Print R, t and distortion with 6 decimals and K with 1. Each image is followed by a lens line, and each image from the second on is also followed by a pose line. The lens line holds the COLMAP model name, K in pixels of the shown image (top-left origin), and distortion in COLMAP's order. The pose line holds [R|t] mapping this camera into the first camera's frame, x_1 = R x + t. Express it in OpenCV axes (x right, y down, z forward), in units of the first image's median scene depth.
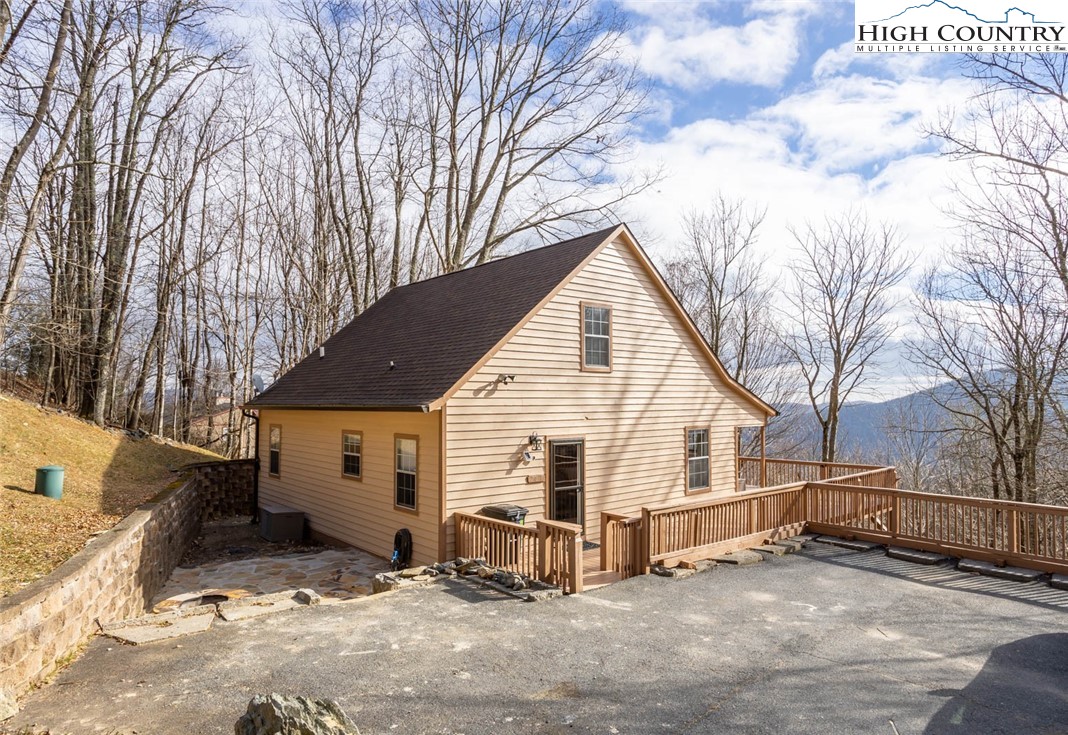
lens RADIAL K [[645.7, 0, 534.0], [0, 645.7, 367.5], [0, 0, 1]] dist [-0.027451, 0.000349]
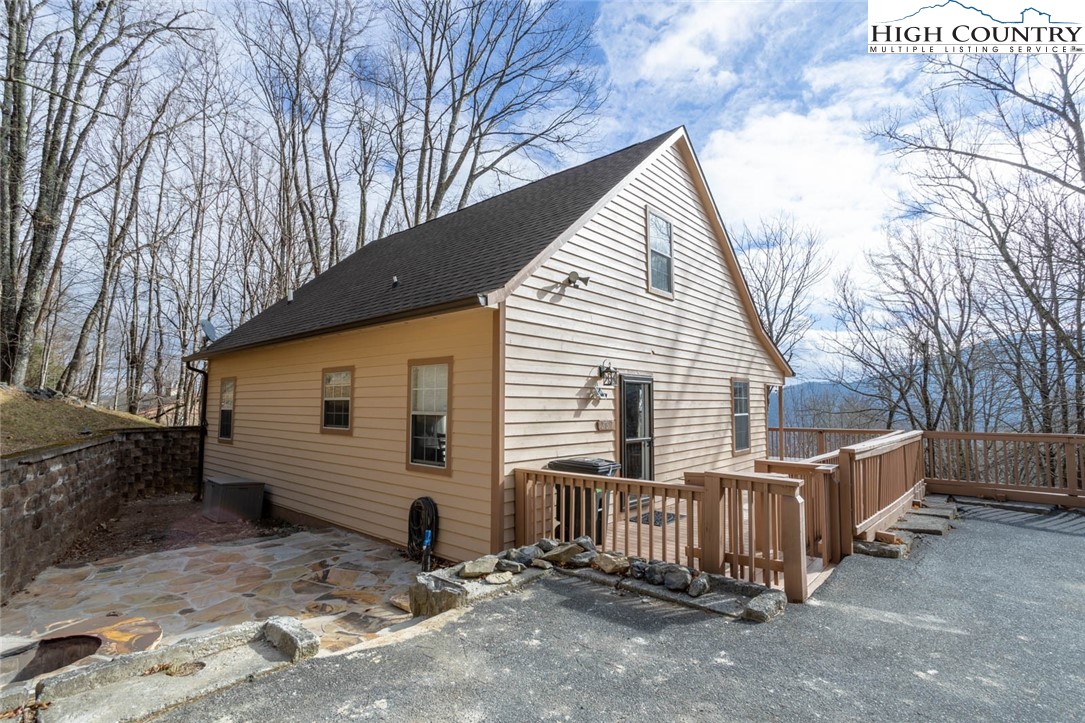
lens RADIAL K [[523.1, 0, 530.5], [0, 523.1, 360.5], [0, 0, 1]] dist [-0.034100, 0.017013]
pose [[0.990076, 0.018288, 0.139340, -0.159494], [-0.013723, 0.999339, -0.033651, 0.115873], [-0.139863, 0.031405, 0.989673, 0.409387]]
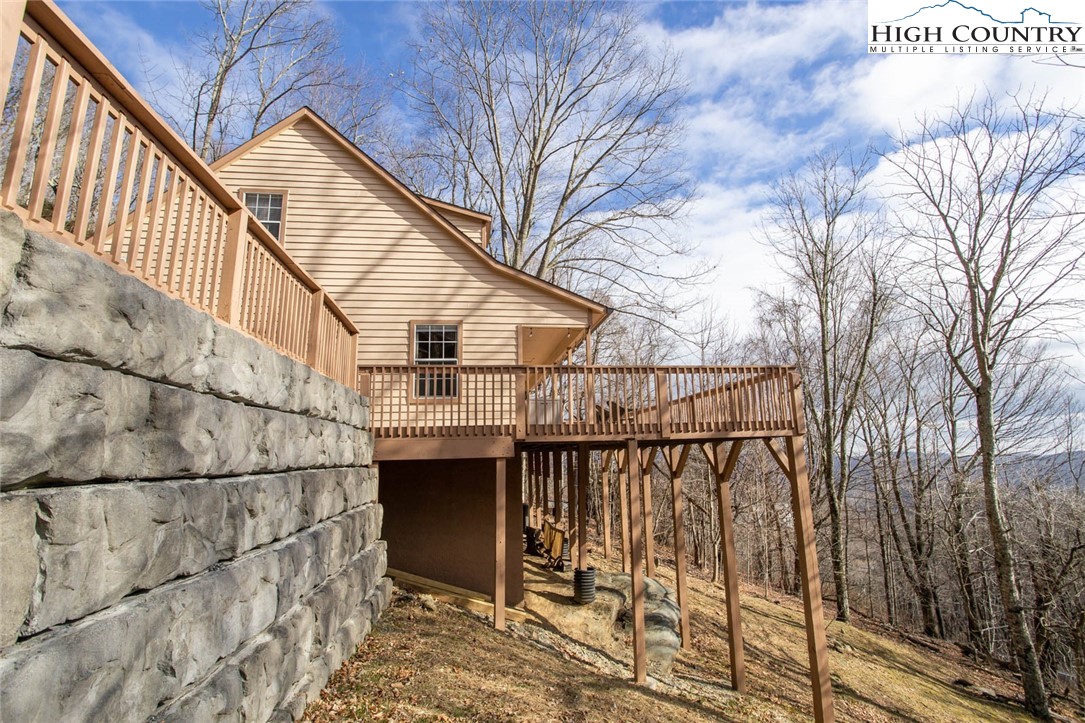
lens RADIAL K [[523.1, 0, 530.5], [0, 523.1, 360.5], [0, 0, 1]] dist [-0.034100, 0.017013]
pose [[0.836688, -0.116692, -0.535103, 0.858916], [0.043818, 0.988168, -0.146981, 0.297193], [0.545924, 0.099530, 0.831902, 0.647790]]
